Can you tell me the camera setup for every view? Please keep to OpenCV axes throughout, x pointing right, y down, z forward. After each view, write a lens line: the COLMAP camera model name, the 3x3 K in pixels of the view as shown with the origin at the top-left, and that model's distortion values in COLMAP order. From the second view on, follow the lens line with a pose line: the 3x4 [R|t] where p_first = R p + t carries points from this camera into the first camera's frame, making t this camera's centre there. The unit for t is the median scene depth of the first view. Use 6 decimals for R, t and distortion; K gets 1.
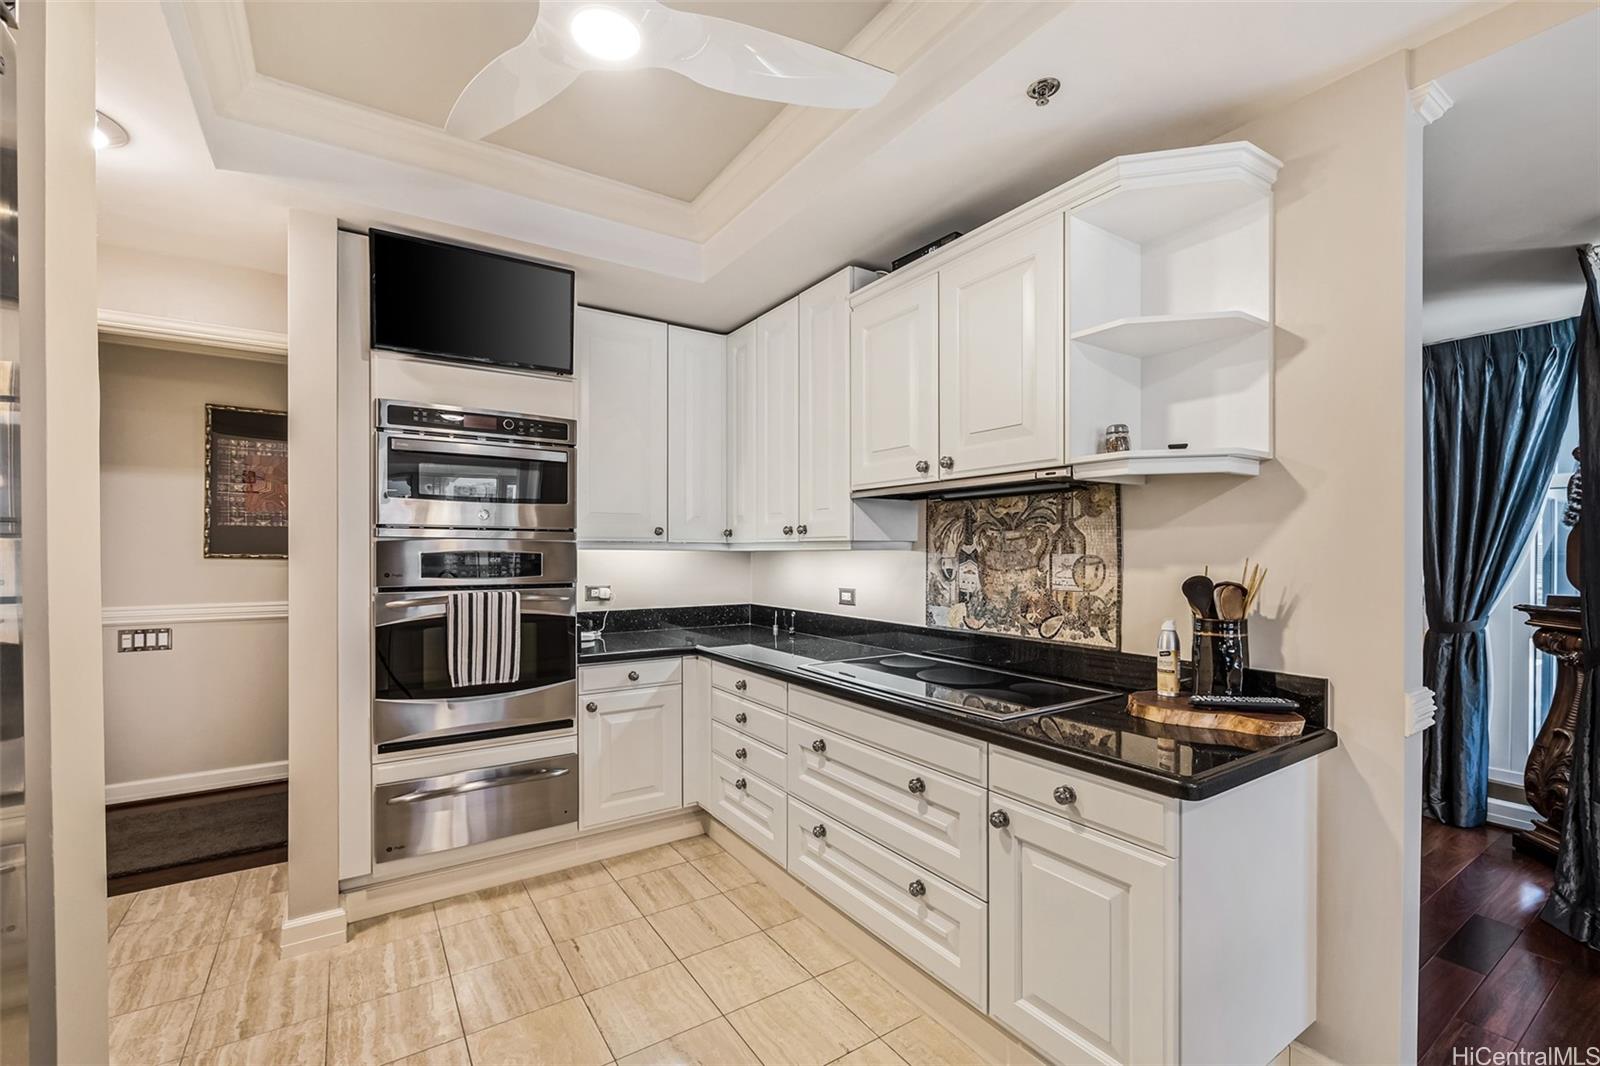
lens RADIAL K [[680.5, 0, 802.3], [0, 680.5, 545.5], [0, 0, 1]] dist [-0.003199, 0.000812]
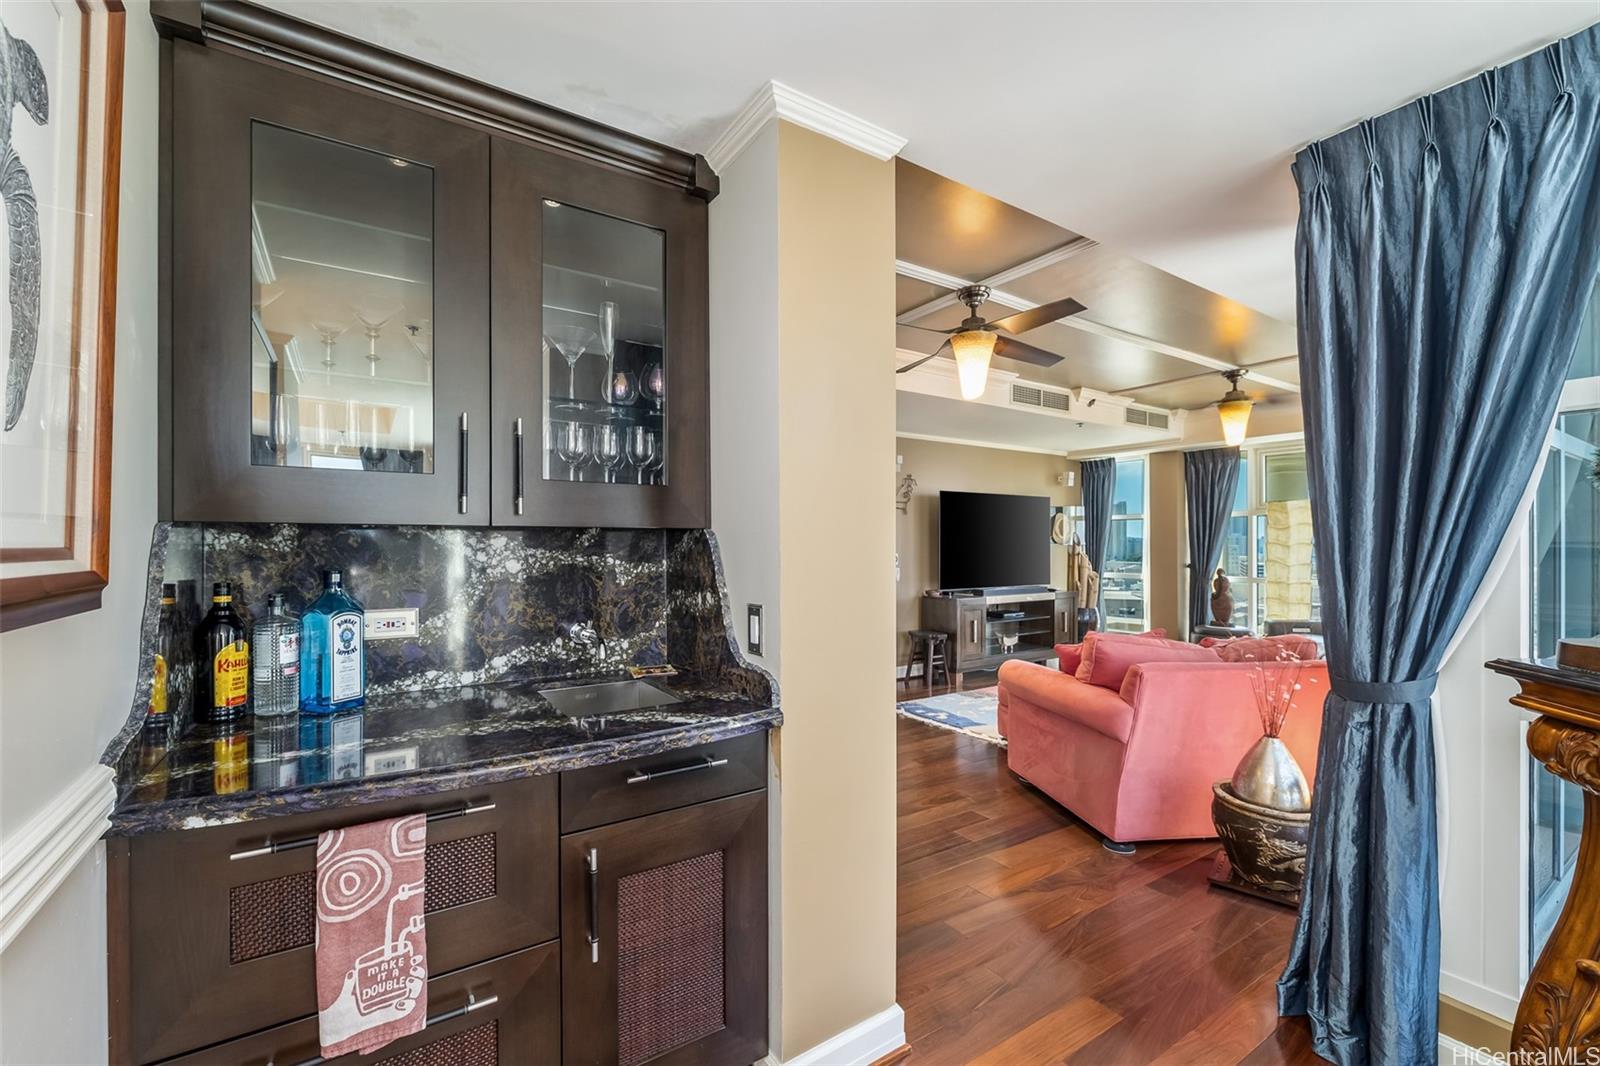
lens RADIAL K [[680.5, 0, 798.0], [0, 680.5, 534.3], [0, 0, 1]] dist [-0.003199, 0.000812]
pose [[0.999965, 0.008341, -0.000725, 0.553249], [-0.008352, 0.999822, -0.016909, 0.015291], [0.000584, 0.016915, 0.999857, 0.511281]]
